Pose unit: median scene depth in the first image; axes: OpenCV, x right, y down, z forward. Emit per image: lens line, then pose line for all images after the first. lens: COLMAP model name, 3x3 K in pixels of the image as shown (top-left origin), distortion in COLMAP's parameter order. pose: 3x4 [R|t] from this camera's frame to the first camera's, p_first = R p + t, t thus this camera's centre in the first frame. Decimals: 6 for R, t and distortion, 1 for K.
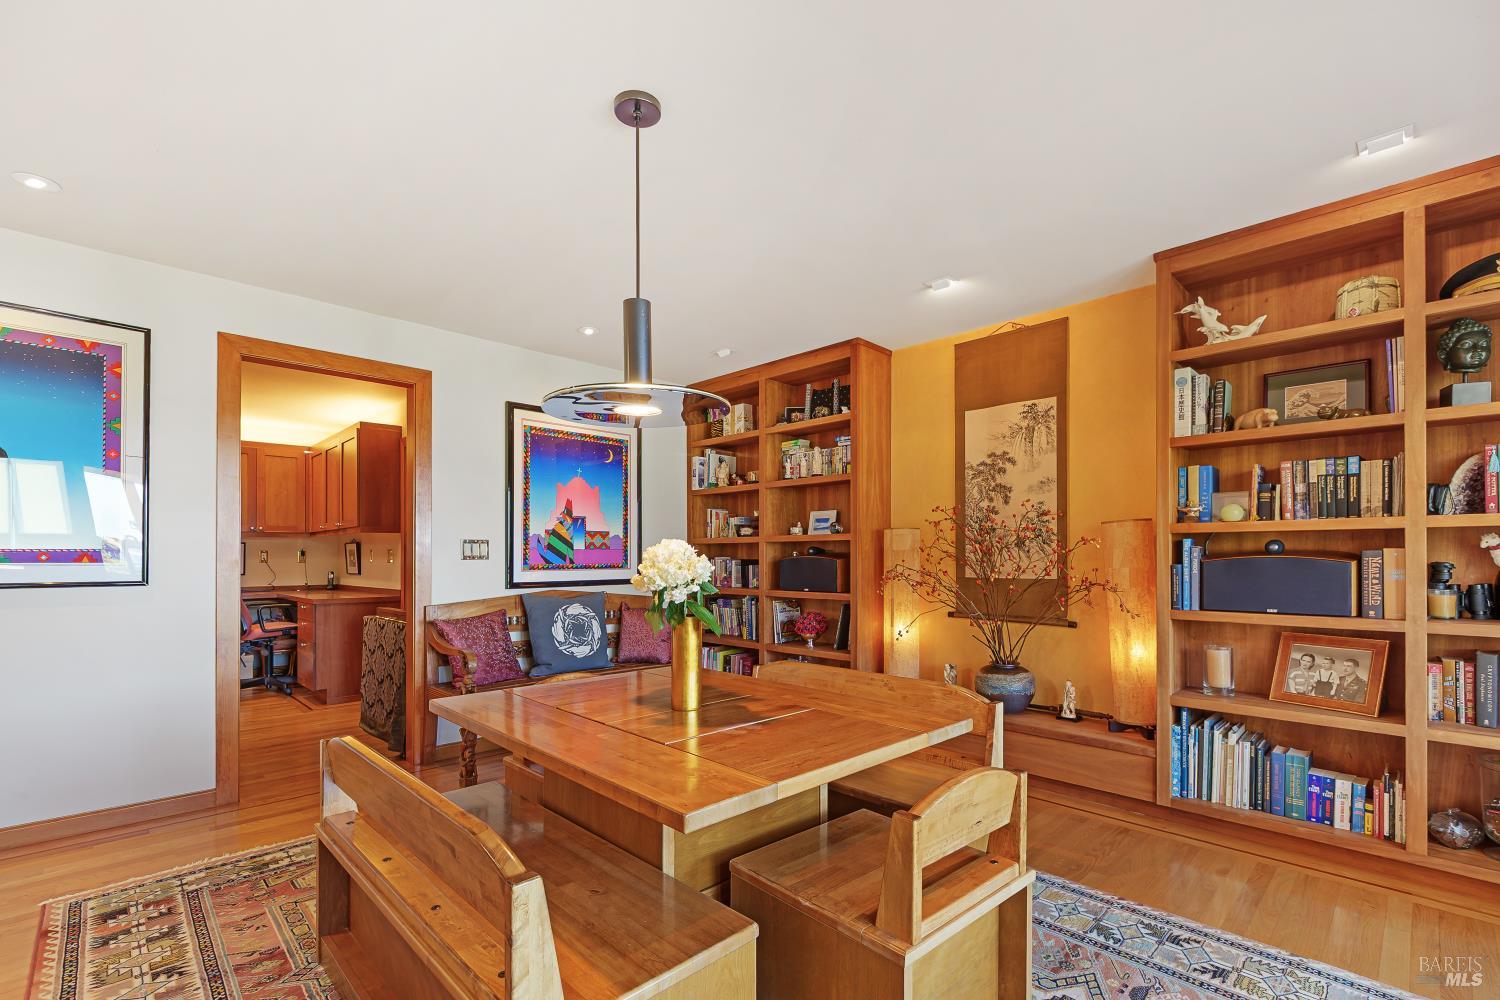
lens RADIAL K [[670.2, 0, 754.1], [0, 670.2, 556.7], [0, 0, 1]] dist [-0.004724, -0.000455]
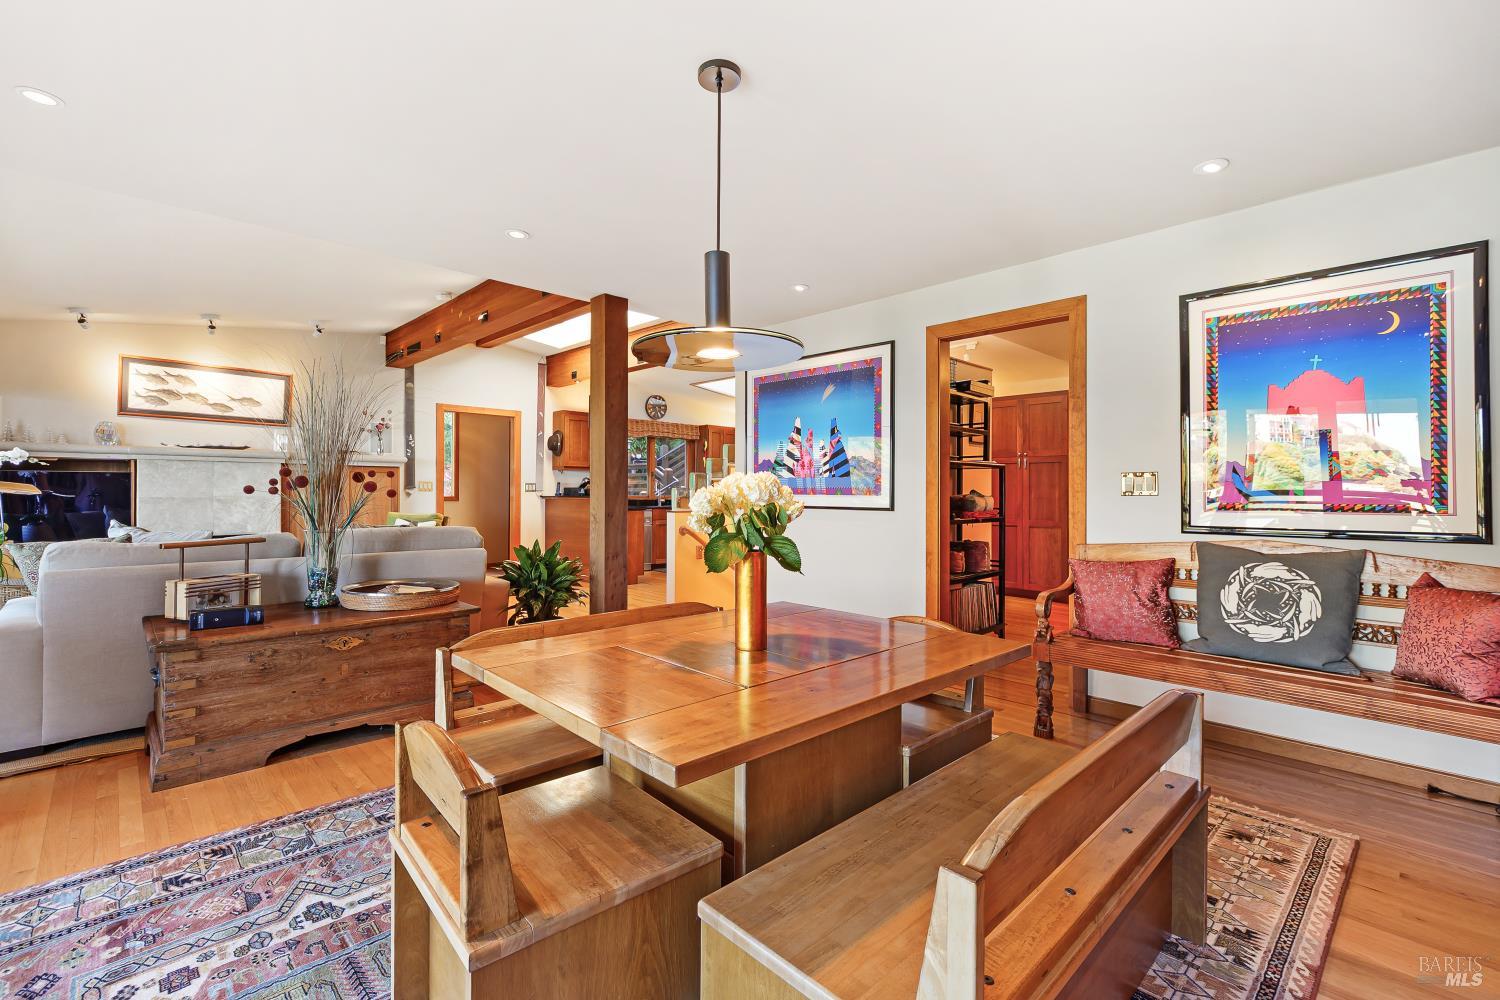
lens RADIAL K [[662.1, 0, 743.2], [0, 662.1, 487.6], [0, 0, 1]] dist [-0.000702, -0.000522]
pose [[-0.017644, -0.007872, -0.999813, 0.583499], [-0.003342, 0.999964, -0.007815, 0.003063], [0.999839, 0.003203, -0.017670, 0.688847]]
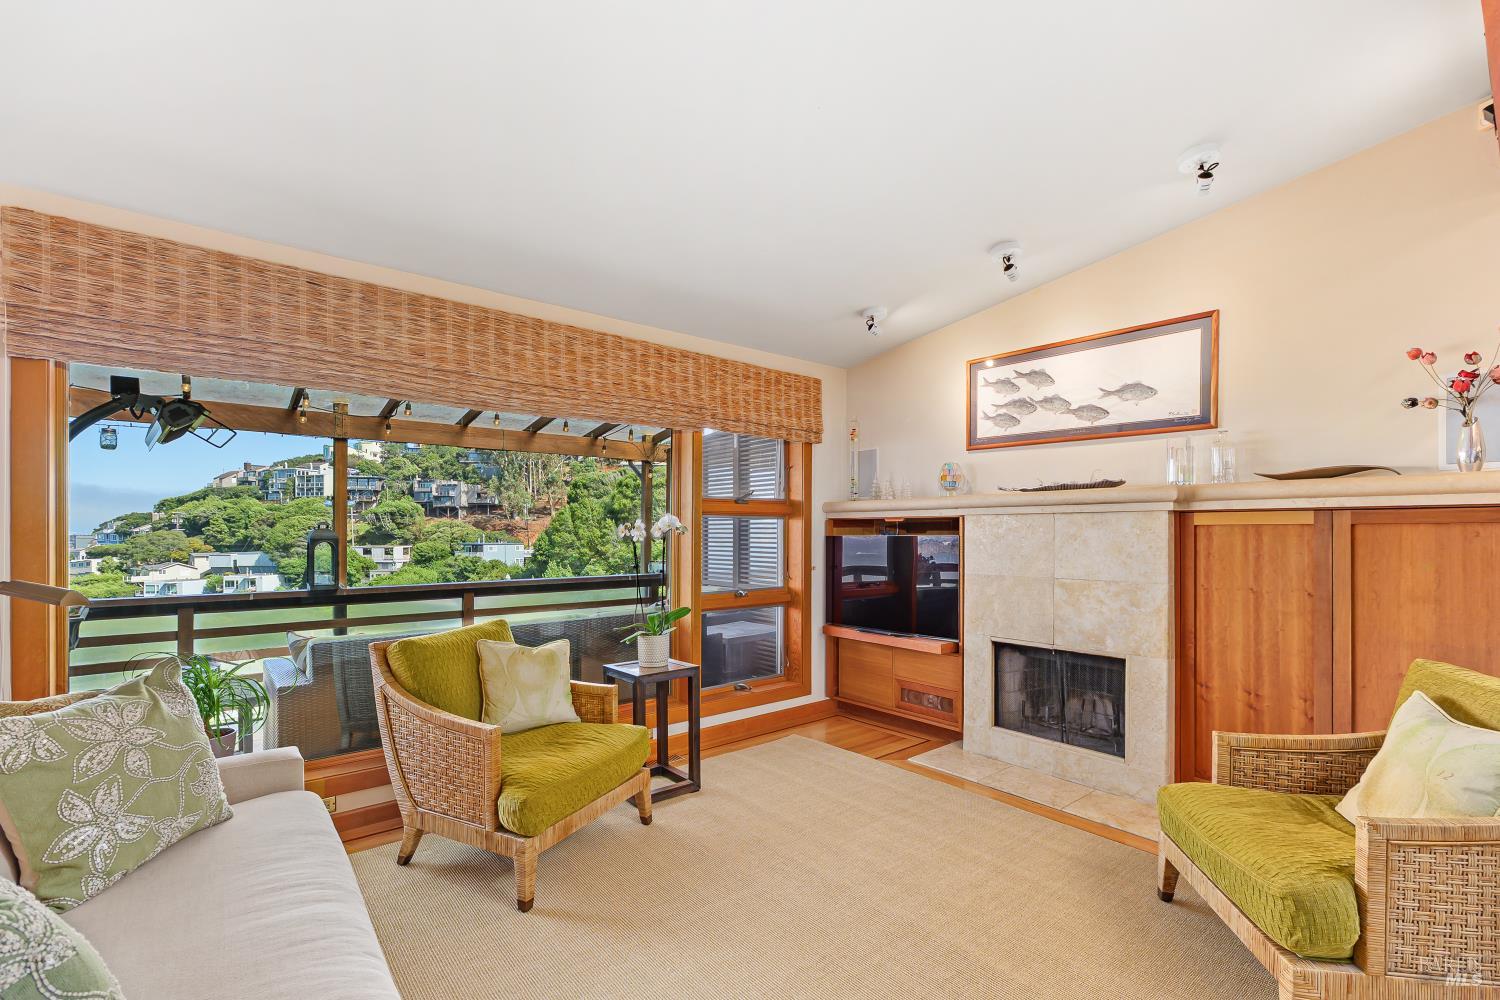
lens RADIAL K [[661.2, 0, 748.2], [0, 661.2, 533.2], [0, 0, 1]] dist [0.001204, -0.000275]
pose [[-0.995634, 0.000205, 0.093345, -1.149206], [0.000268, 1.000000, 0.000654, -0.060470], [-0.093344, 0.000676, -0.995634, 0.136895]]
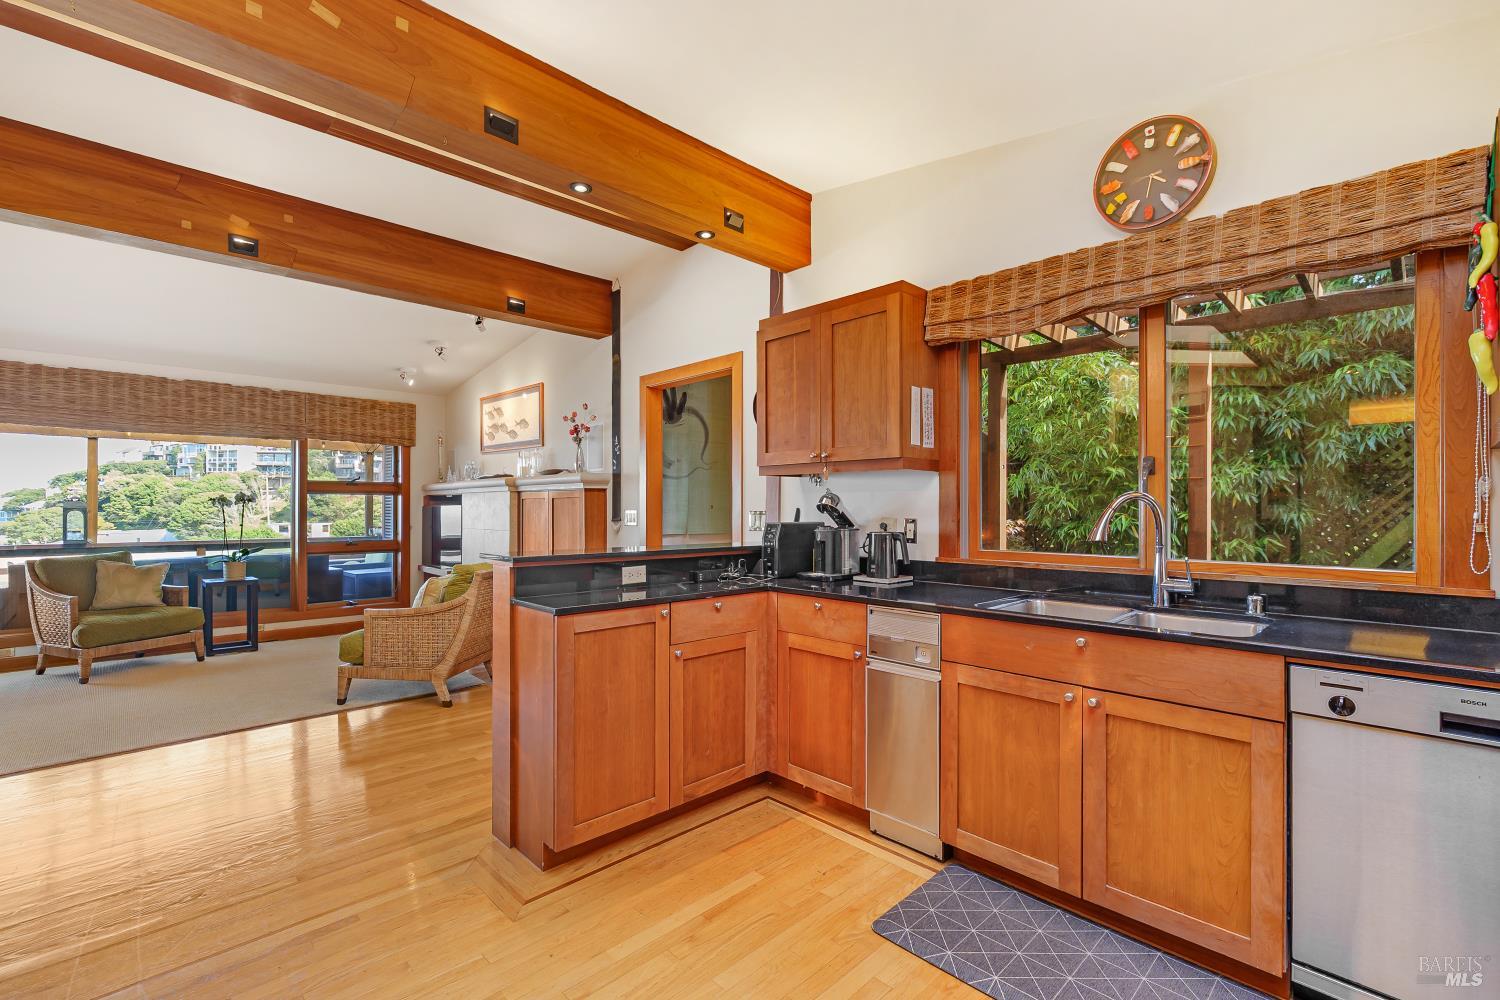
lens RADIAL K [[659.6, 0, 749.1], [0, 659.6, 511.9], [0, 0, 1]] dist [-0.000250, -0.000636]
pose [[-0.999926, -0.001029, 0.012081, -2.470326], [-0.001006, 0.999998, 0.001926, -0.037943], [-0.012083, 0.001914, -0.999925, 0.979725]]
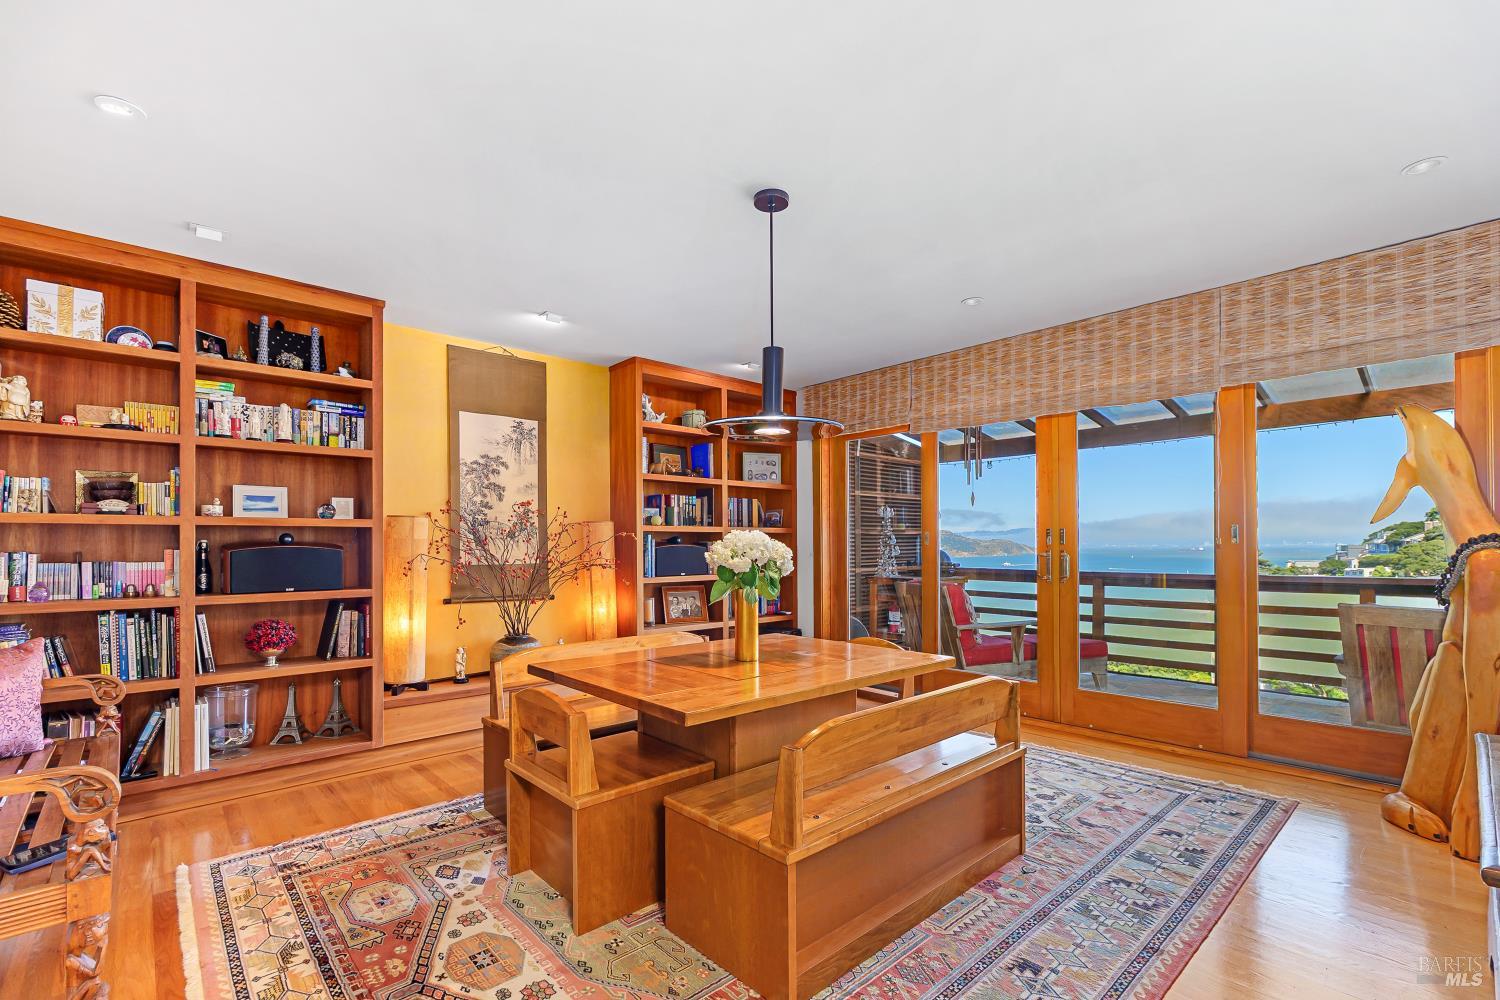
lens RADIAL K [[667.8, 0, 750.8], [0, 667.8, 543.7], [0, 0, 1]] dist [-0.004372, -0.000293]
pose [[0.041833, 0.003880, 0.999117, -0.962619], [0.004410, 0.999982, -0.004068, 0.003304], [-0.999115, 0.004577, 0.041815, 0.641881]]
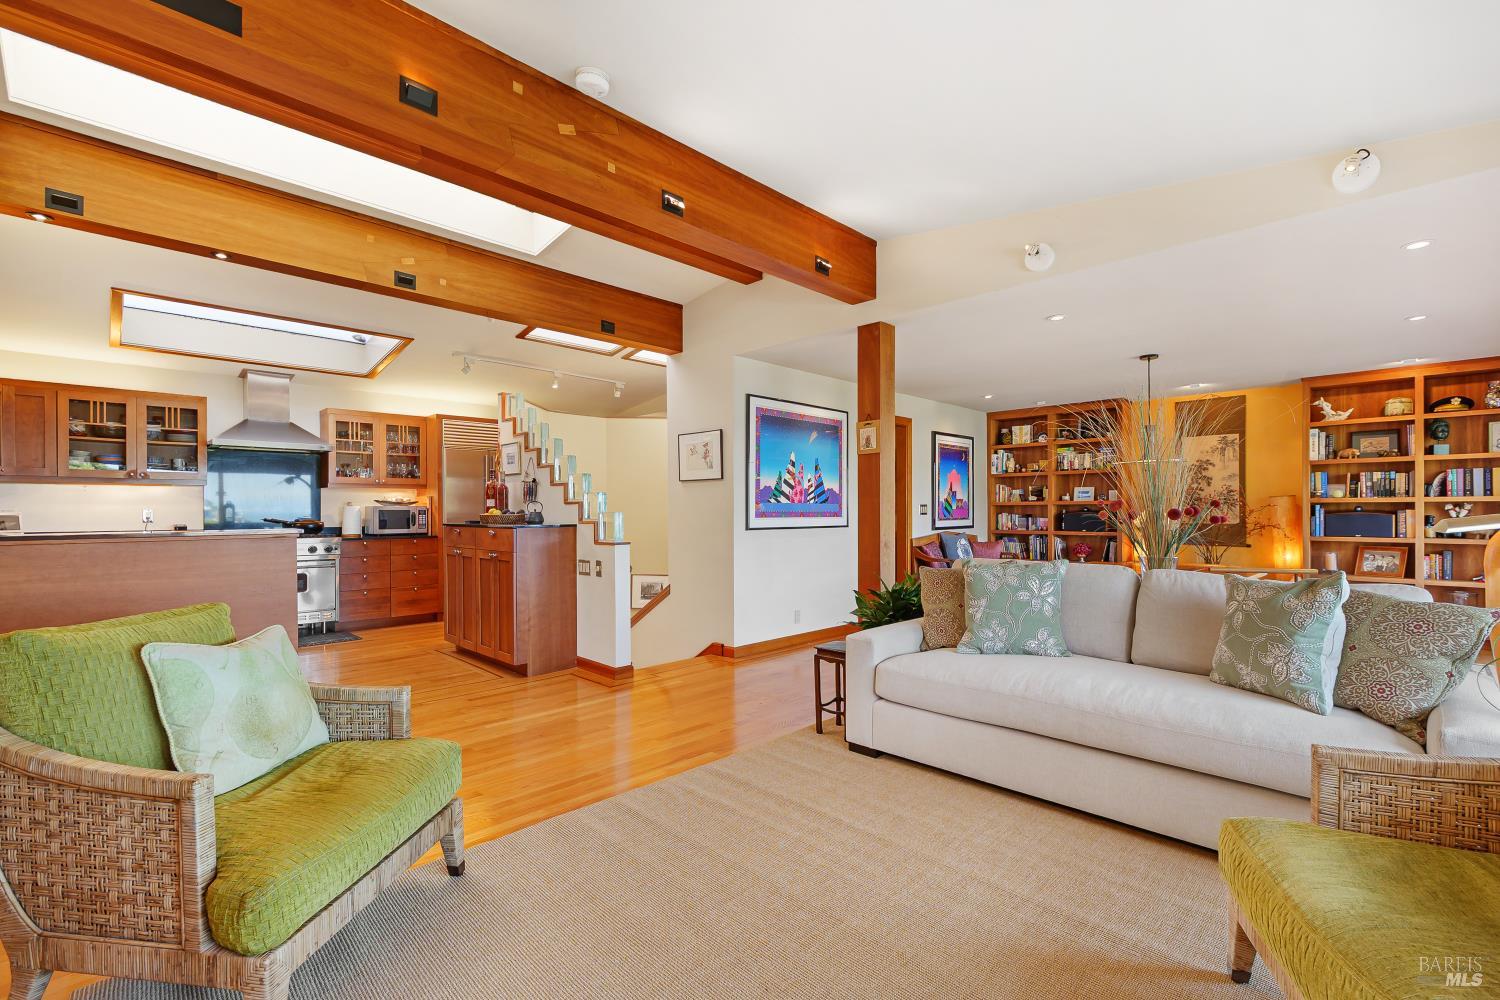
lens RADIAL K [[659.6, 0, 749.1], [0, 659.6, 511.9], [0, 0, 1]] dist [-0.000250, -0.000636]
pose [[0.999988, -0.003116, 0.003867, -1.240996], [0.003102, 0.999988, 0.003762, -0.017250], [-0.003878, -0.003750, 0.999985, -1.185681]]
